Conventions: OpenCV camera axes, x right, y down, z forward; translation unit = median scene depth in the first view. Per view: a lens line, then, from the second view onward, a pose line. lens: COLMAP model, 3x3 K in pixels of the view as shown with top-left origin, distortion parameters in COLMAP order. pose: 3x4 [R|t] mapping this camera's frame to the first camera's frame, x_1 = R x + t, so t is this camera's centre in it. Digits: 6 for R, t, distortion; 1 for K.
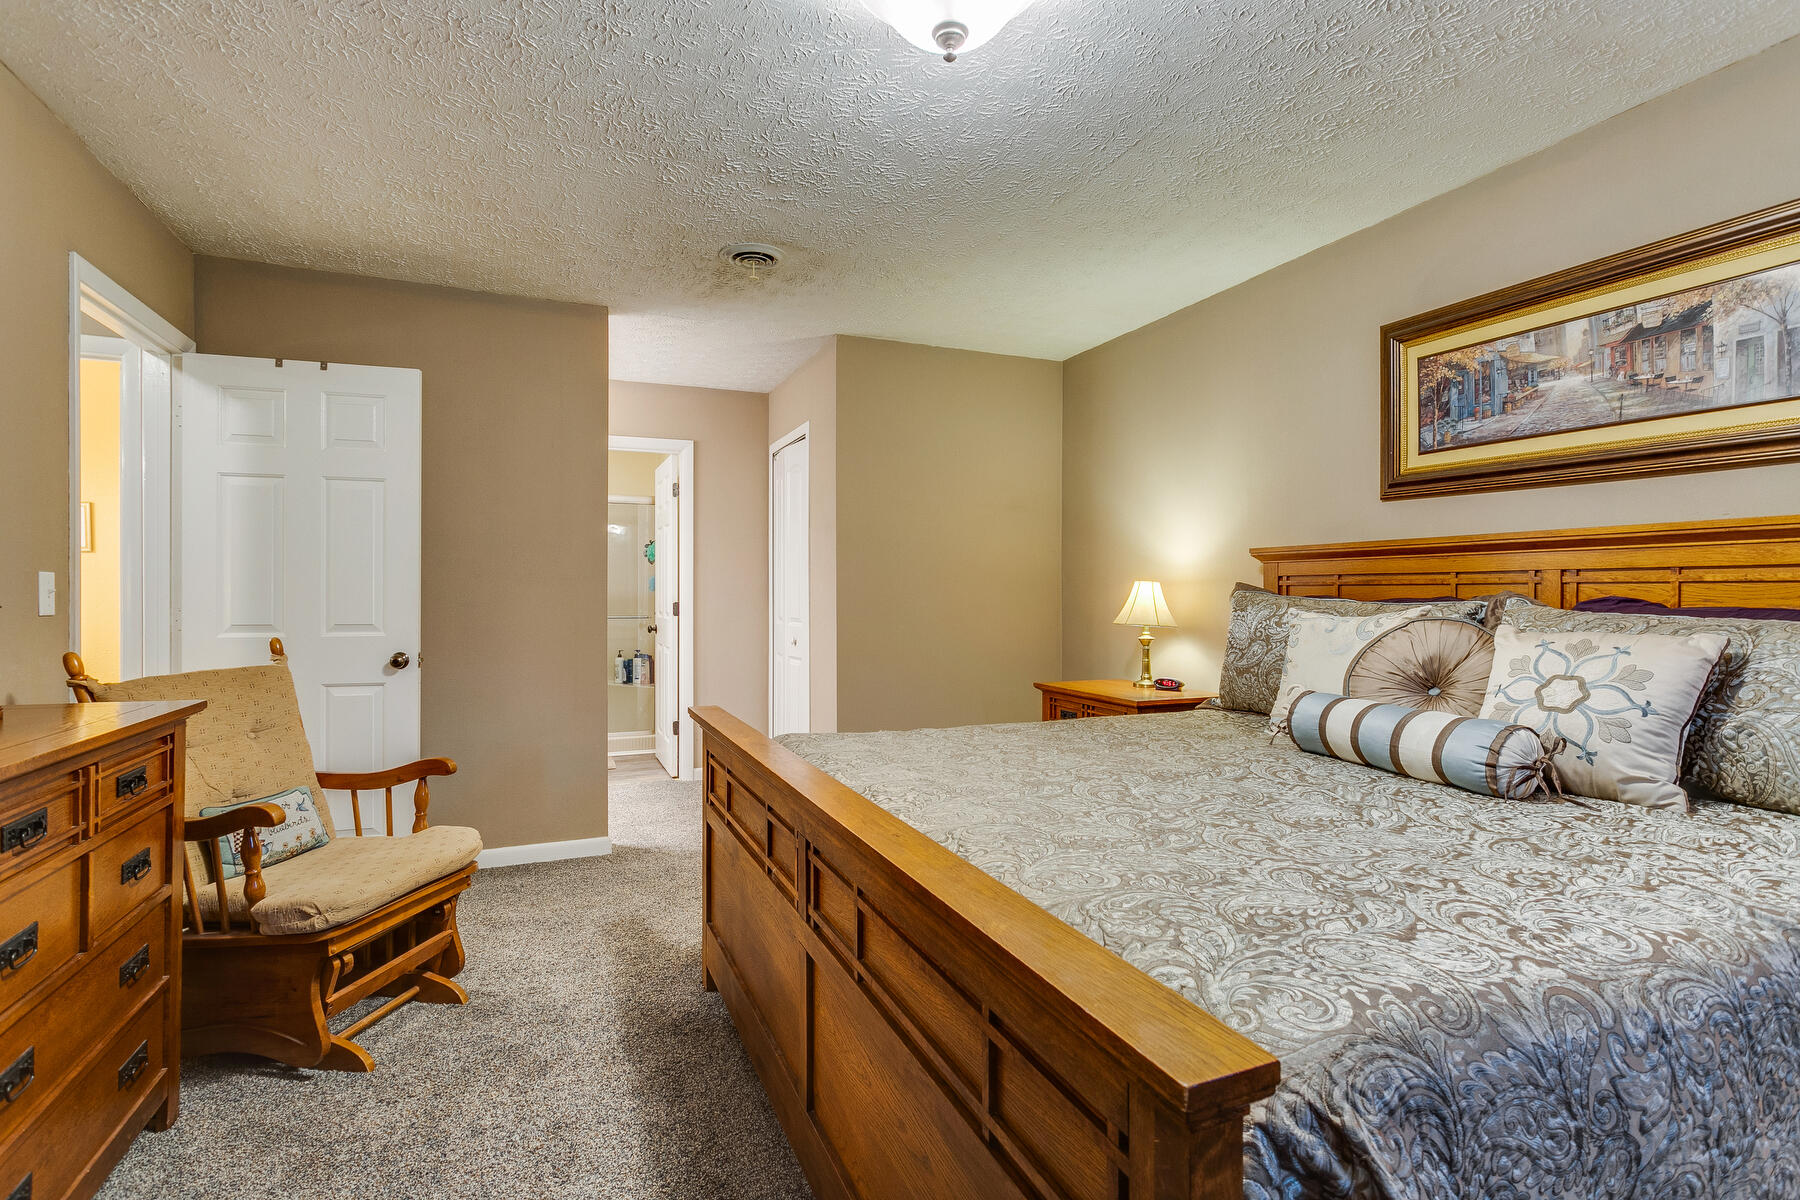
lens RADIAL K [[849.5, 0, 901.8], [0, 849.5, 605.6], [0, 0, 1]] dist [0.000765, 0.000917]
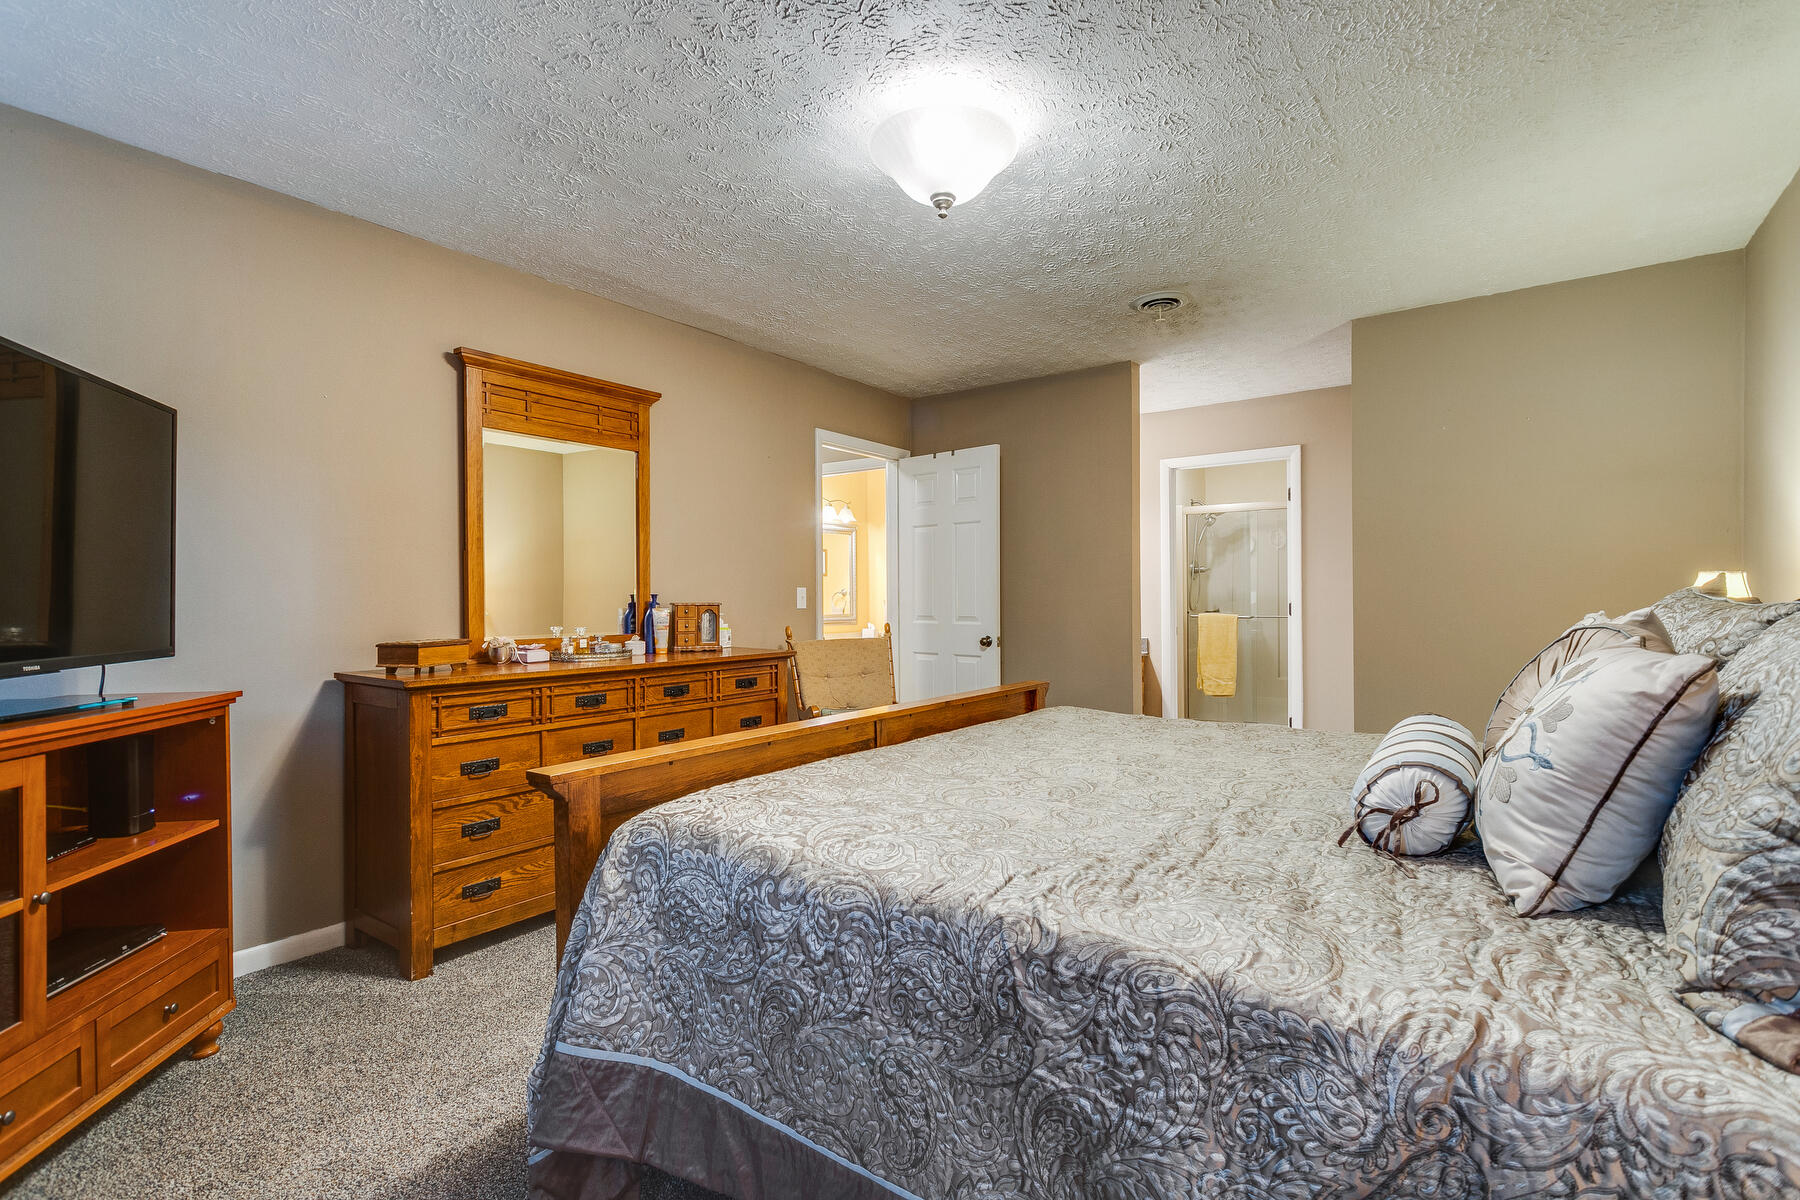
lens RADIAL K [[849.5, 0, 903.1], [0, 849.5, 594.1], [0, 0, 1]] dist [0.000765, 0.000917]
pose [[0.511009, -0.007676, -0.859541, 0.617324], [-0.004873, 0.999918, -0.011827, 0.000510], [0.859562, 0.010232, 0.510929, 0.111680]]
